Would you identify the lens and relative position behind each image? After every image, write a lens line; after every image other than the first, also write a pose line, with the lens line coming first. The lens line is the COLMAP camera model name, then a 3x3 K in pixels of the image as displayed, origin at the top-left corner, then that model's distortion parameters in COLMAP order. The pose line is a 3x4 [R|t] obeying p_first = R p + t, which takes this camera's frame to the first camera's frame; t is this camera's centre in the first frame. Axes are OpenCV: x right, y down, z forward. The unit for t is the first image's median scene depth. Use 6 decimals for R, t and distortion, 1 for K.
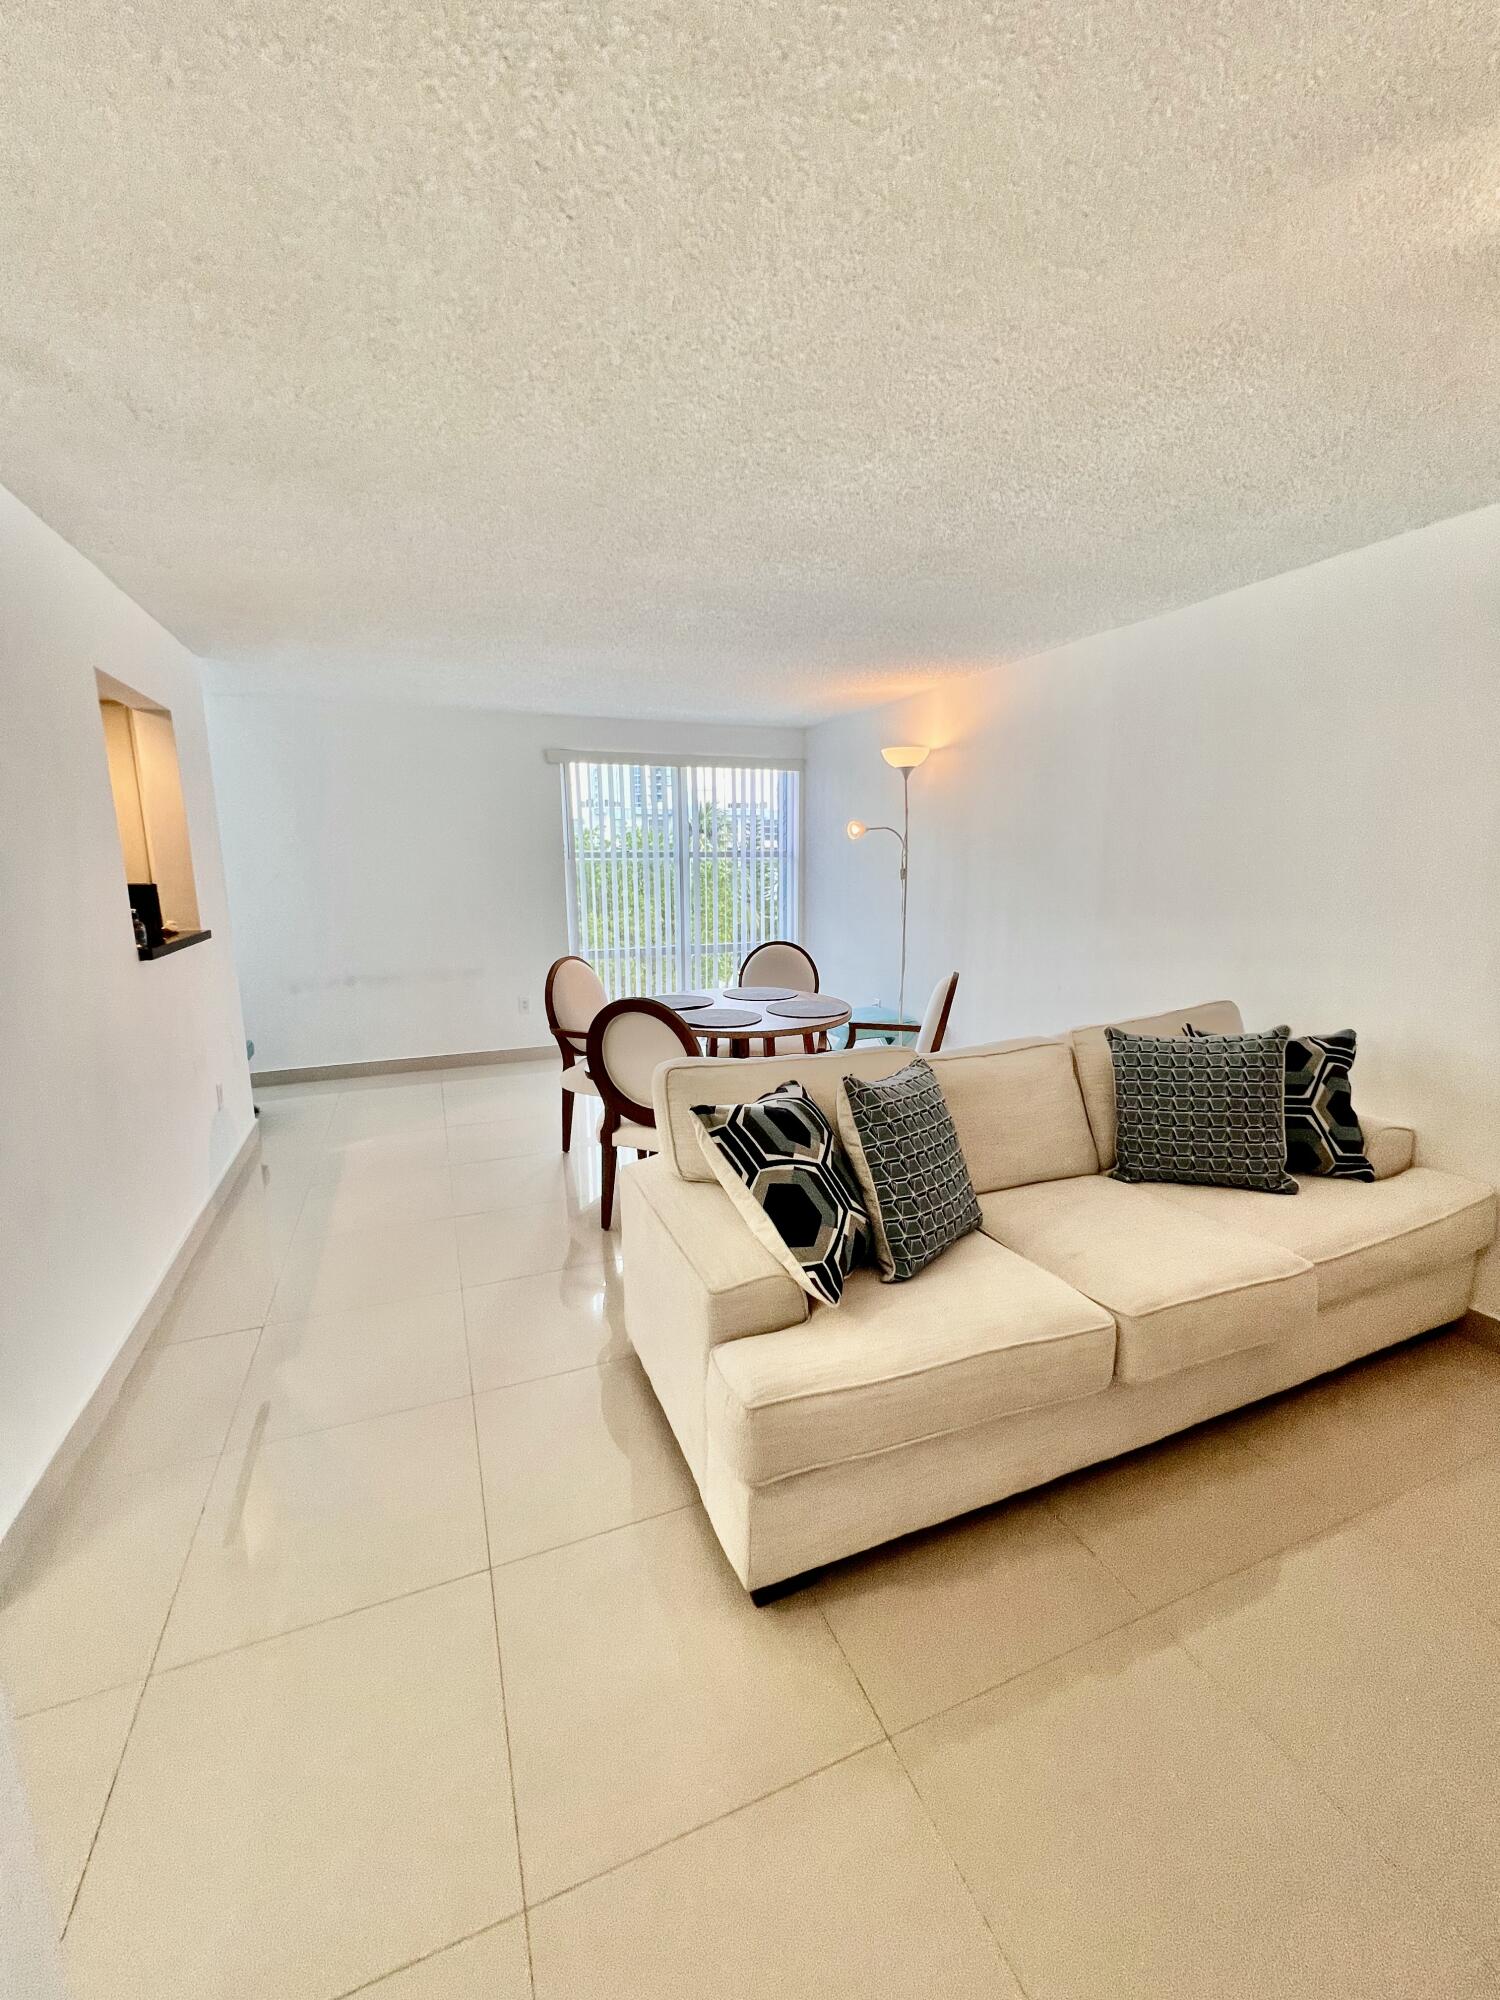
lens RADIAL K [[788.5, 0, 732.7], [0, 788.5, 992.8], [0, 0, 1]] dist [-0.001988, -0.001152]
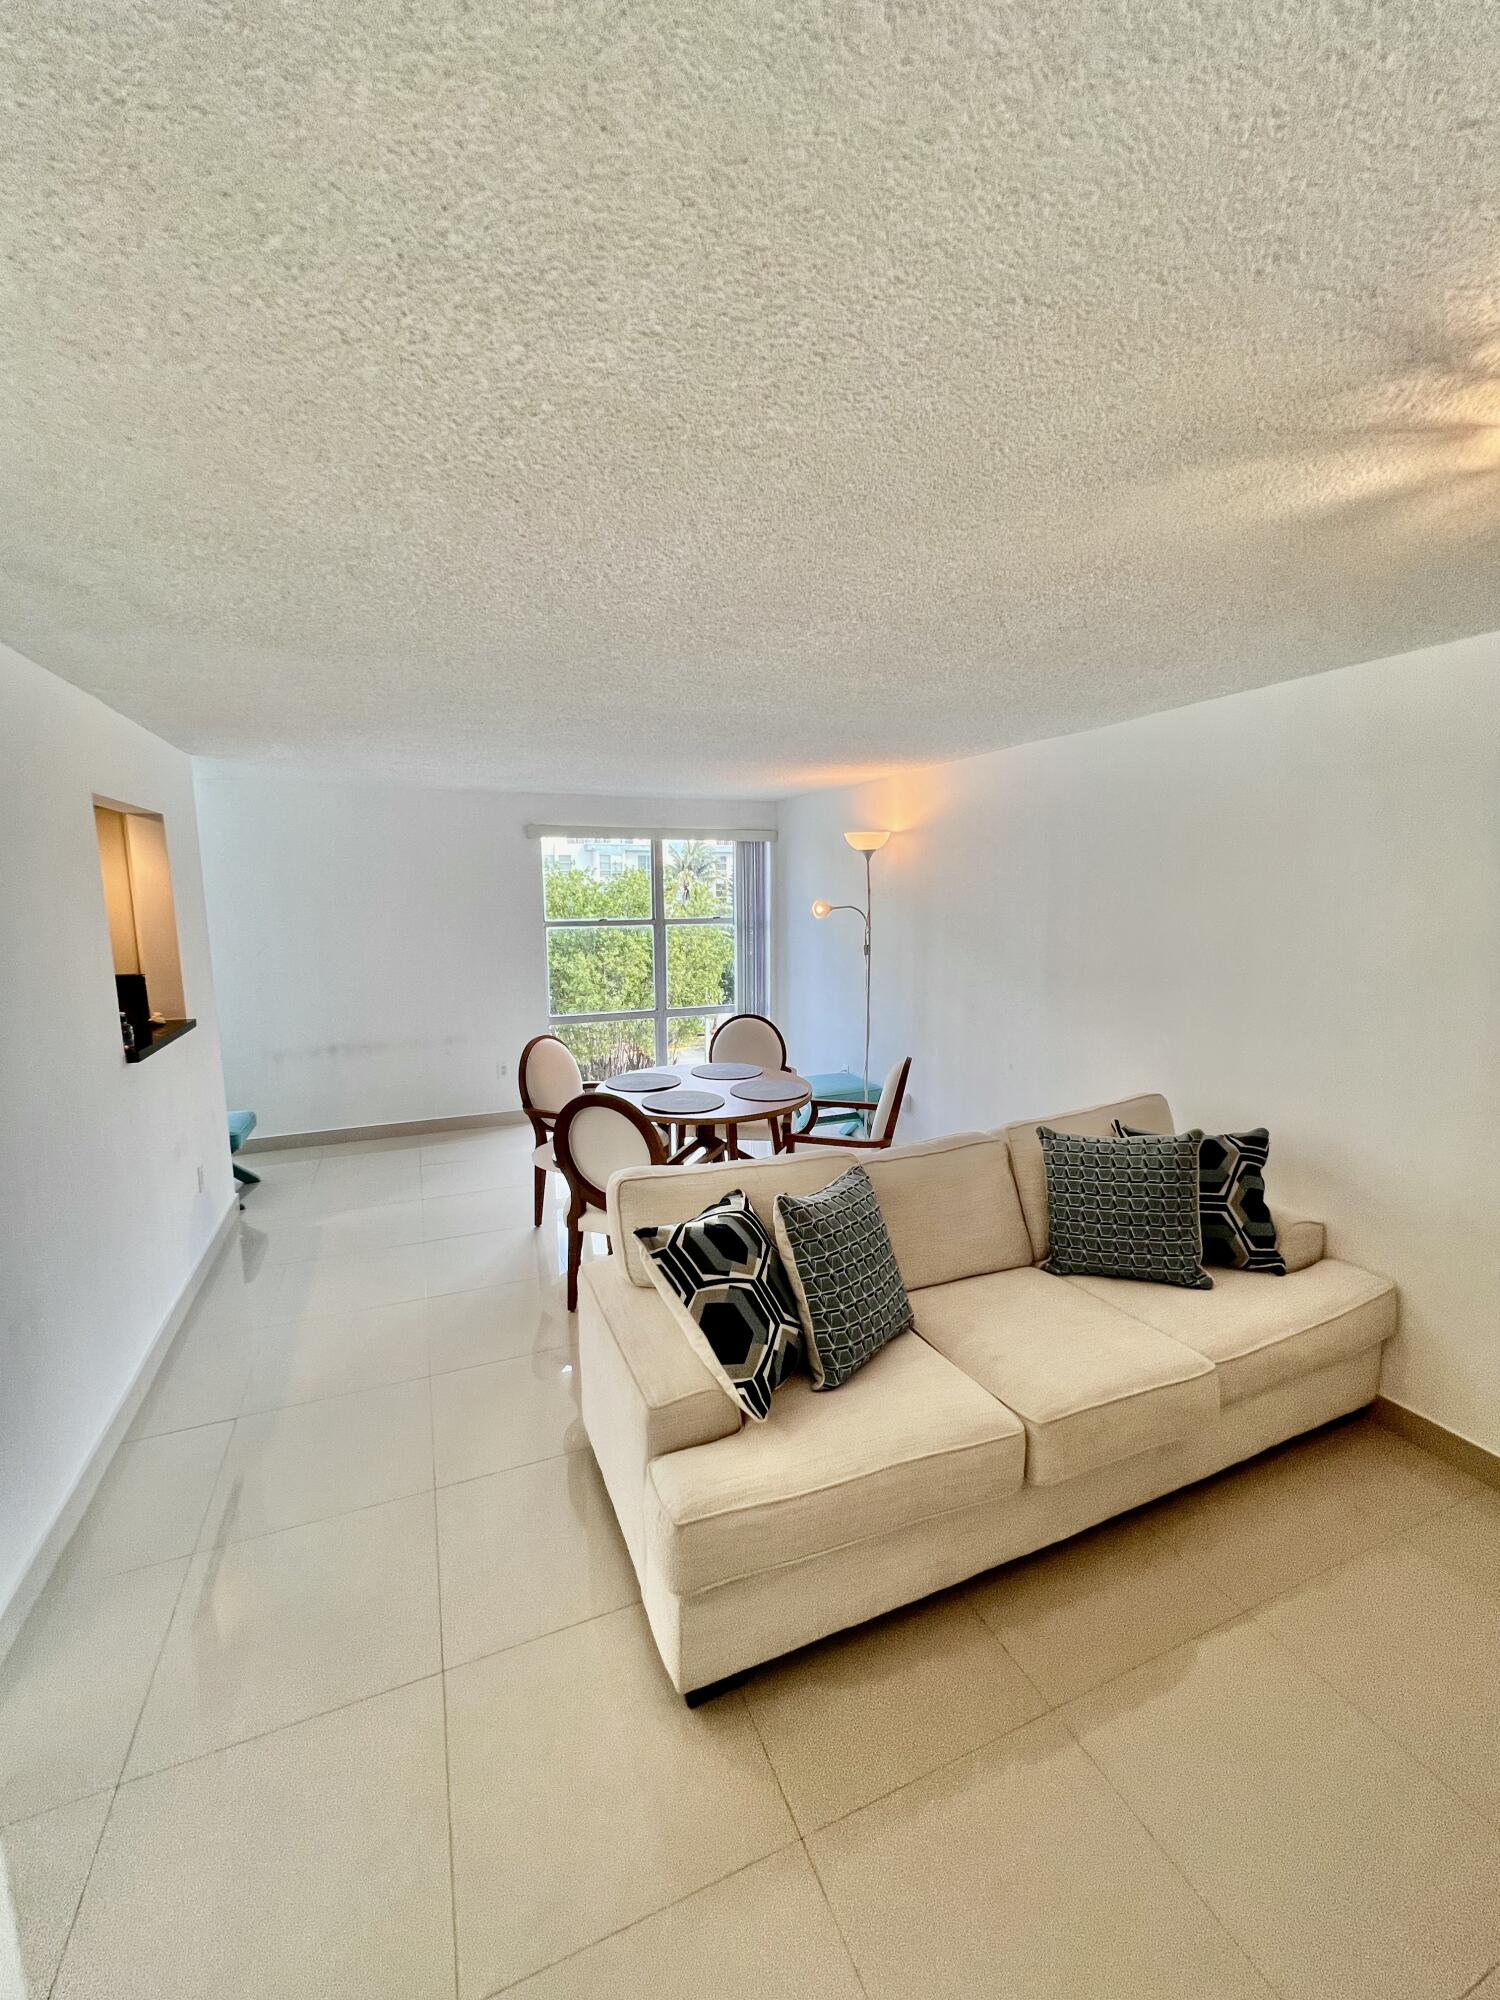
lens RADIAL K [[788.5, 0, 727.4], [0, 788.5, 1001.3], [0, 0, 1]] dist [-0.001988, -0.001152]
pose [[0.999932, -0.003544, 0.011114, 0.045810], [0.004012, 0.999094, -0.042365, -0.089300], [-0.010953, 0.042406, 0.999040, -0.075985]]
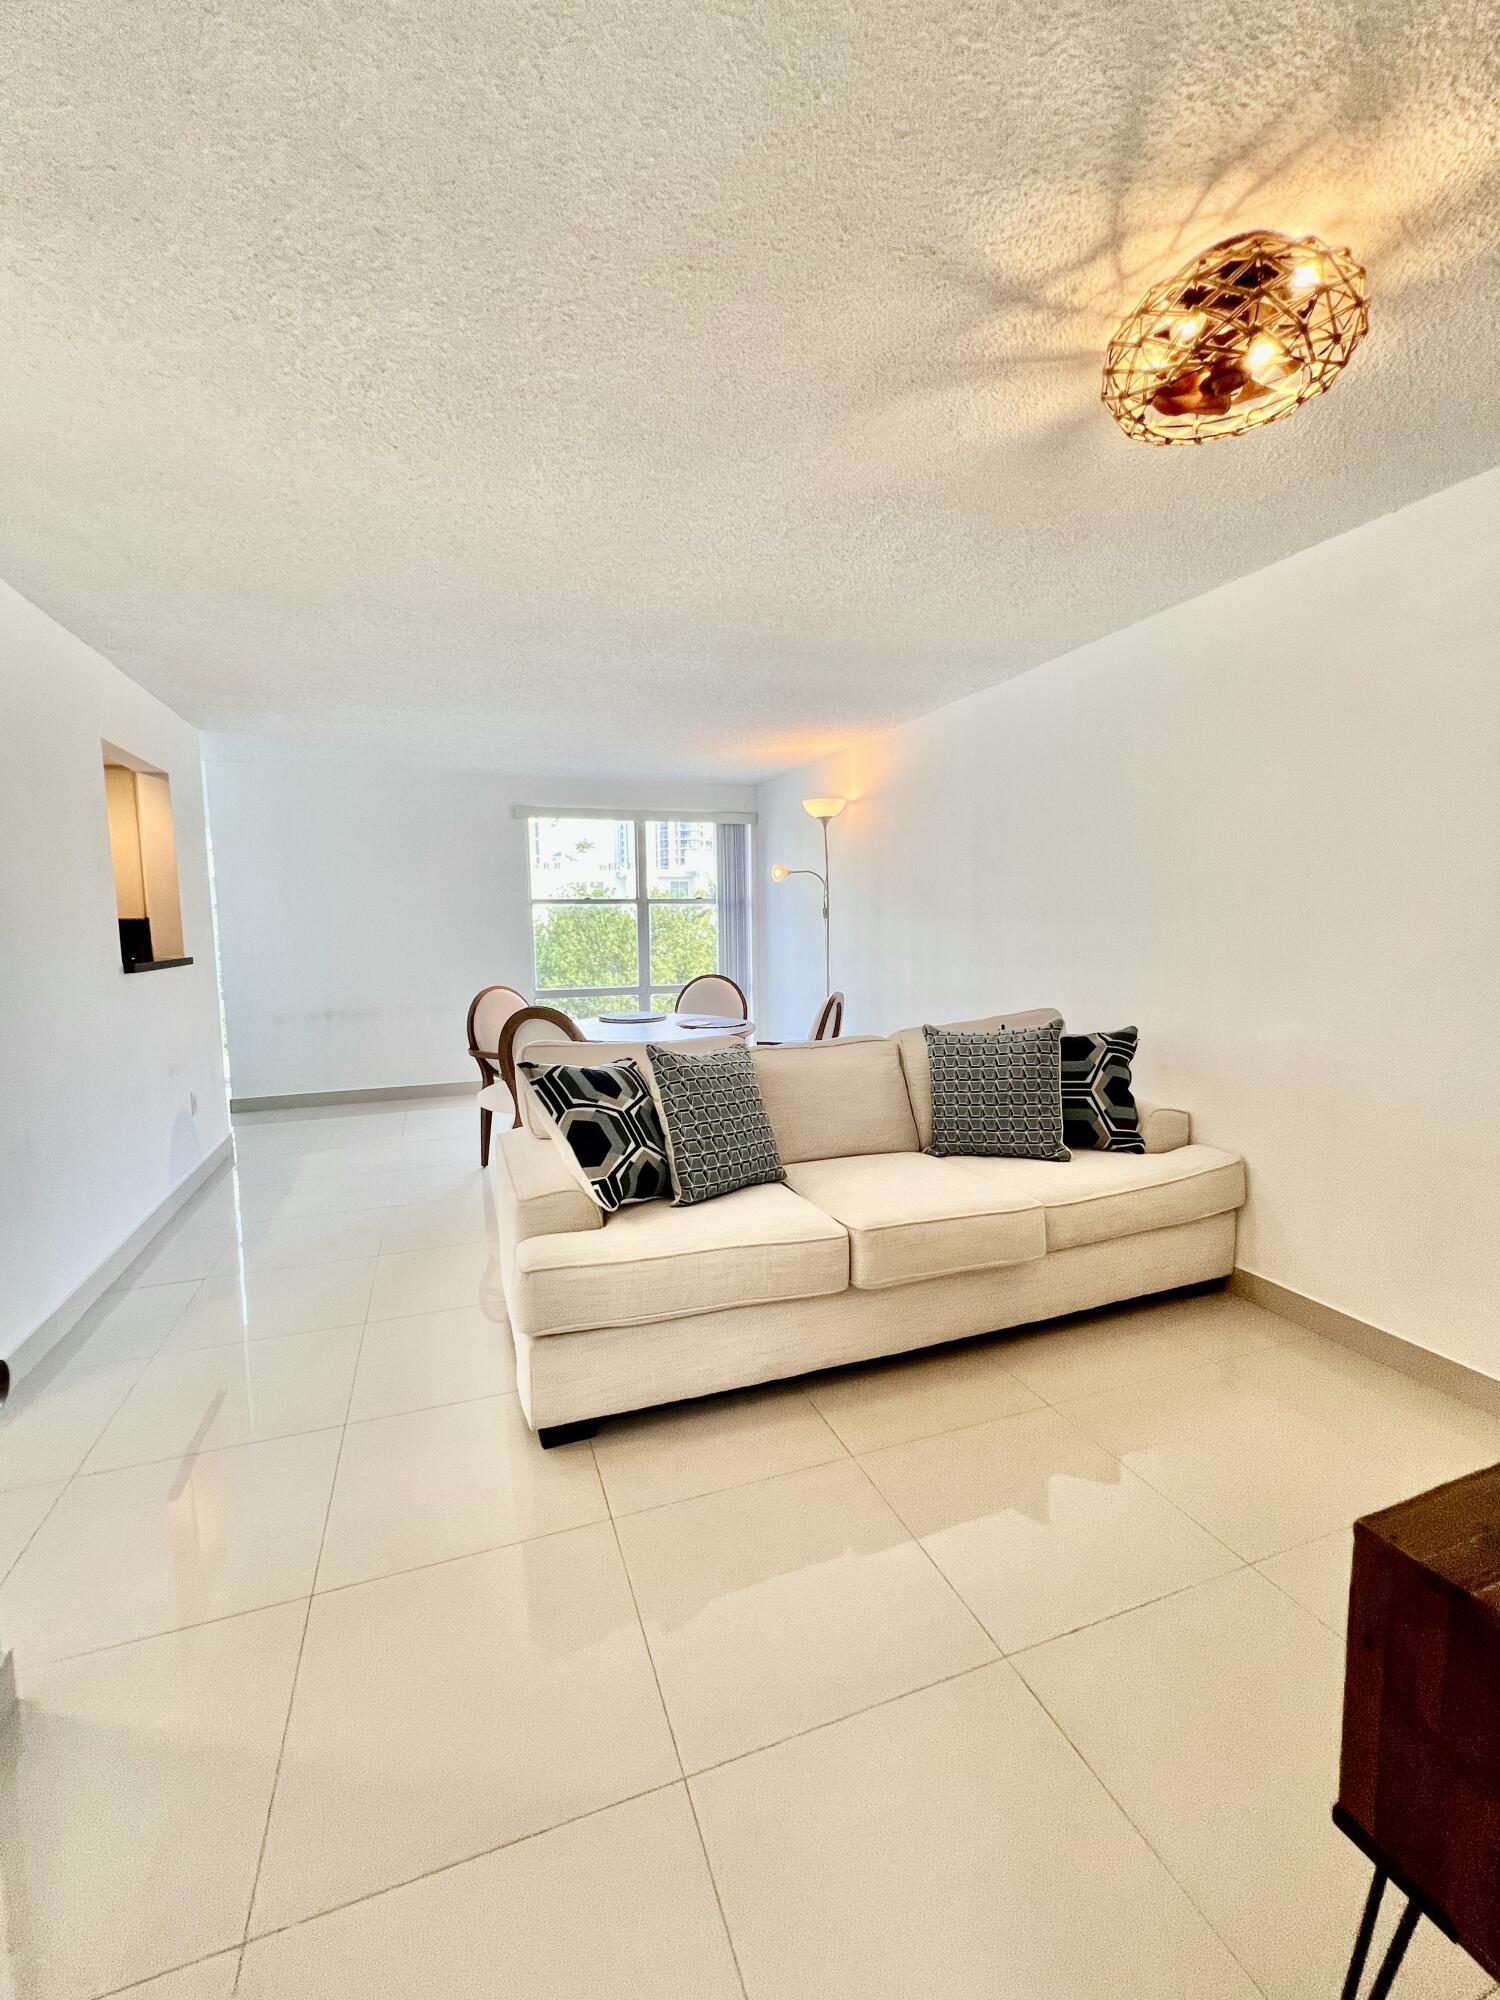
lens RADIAL K [[788.5, 0, 704.1], [0, 788.5, 973.6], [0, 0, 1]] dist [-0.001988, -0.001152]
pose [[0.999130, -0.003122, -0.041589, 0.216840], [-0.000841, 0.995483, -0.094936, 0.086394], [0.041698, 0.094889, 0.994614, -0.200859]]
